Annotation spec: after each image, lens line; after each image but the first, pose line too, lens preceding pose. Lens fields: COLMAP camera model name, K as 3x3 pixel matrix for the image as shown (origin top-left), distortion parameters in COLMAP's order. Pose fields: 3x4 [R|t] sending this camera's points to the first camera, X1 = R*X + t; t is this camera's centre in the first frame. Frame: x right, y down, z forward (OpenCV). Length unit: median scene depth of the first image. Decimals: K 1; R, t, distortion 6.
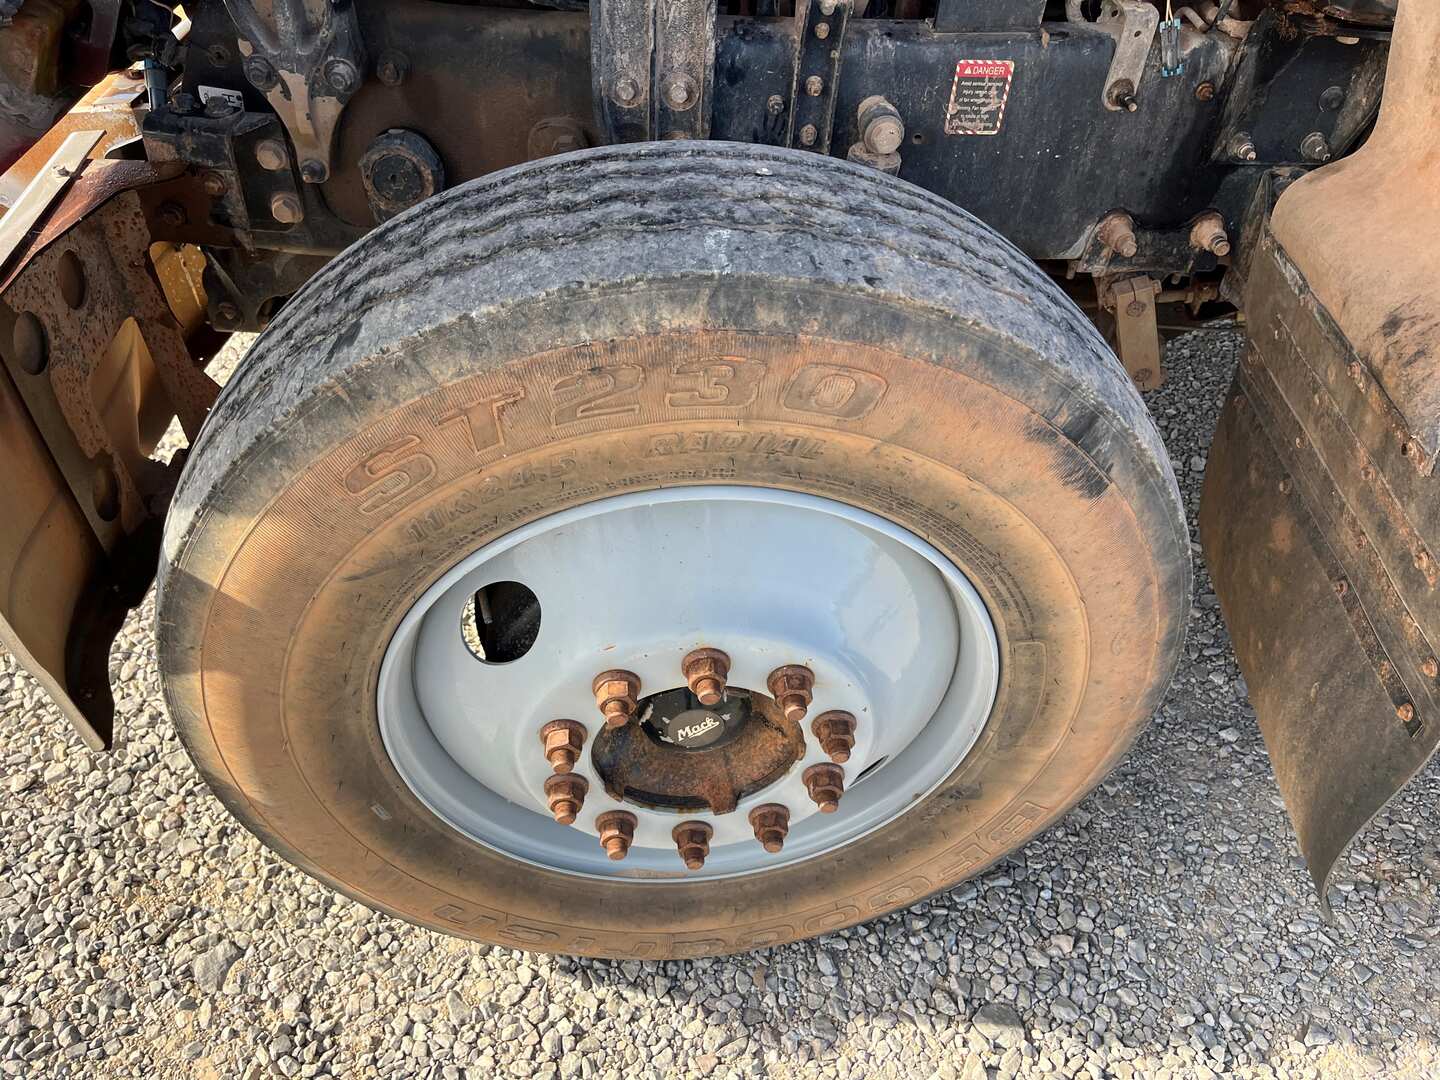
lens RADIAL K [[1086.9, 0, 714.8], [0, 1086.9, 531.6], [0, 0, 1]] dist [0.042791, -0.055160]
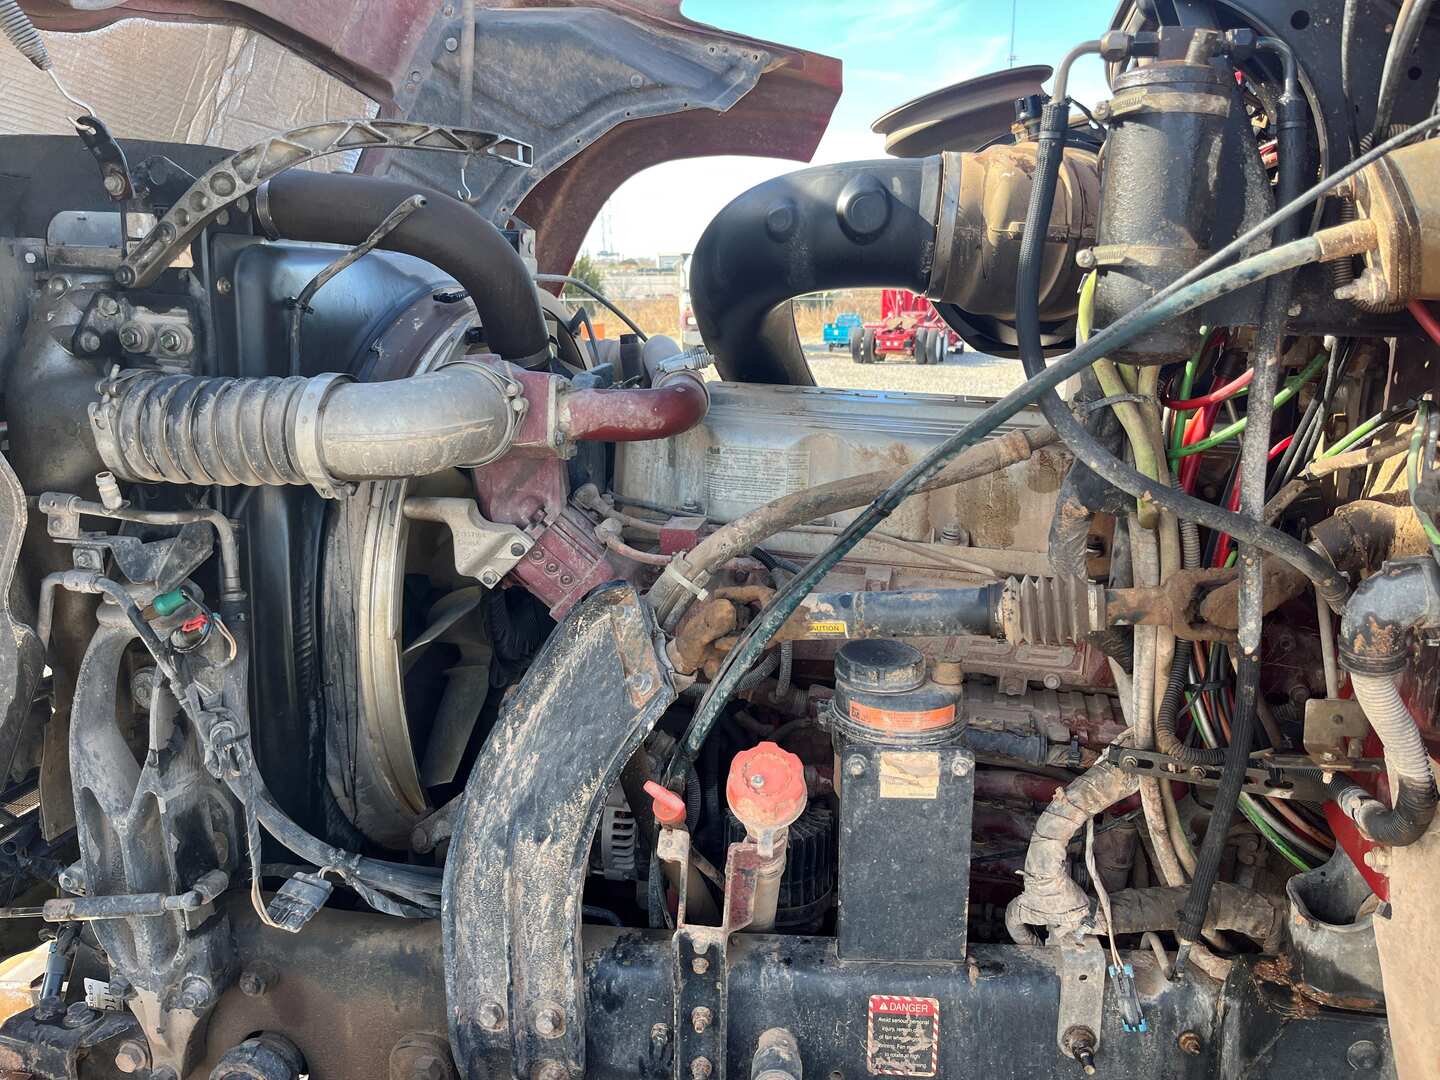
lens RADIAL K [[1086.9, 0, 707.9], [0, 1086.9, 526.1], [0, 0, 1]] dist [0.042791, -0.055160]
pose [[0.982070, -0.021554, -0.187283, 0.265595], [-0.079941, 0.852088, -0.517257, -0.289102], [0.170730, 0.522954, 0.835087, 0.069134]]
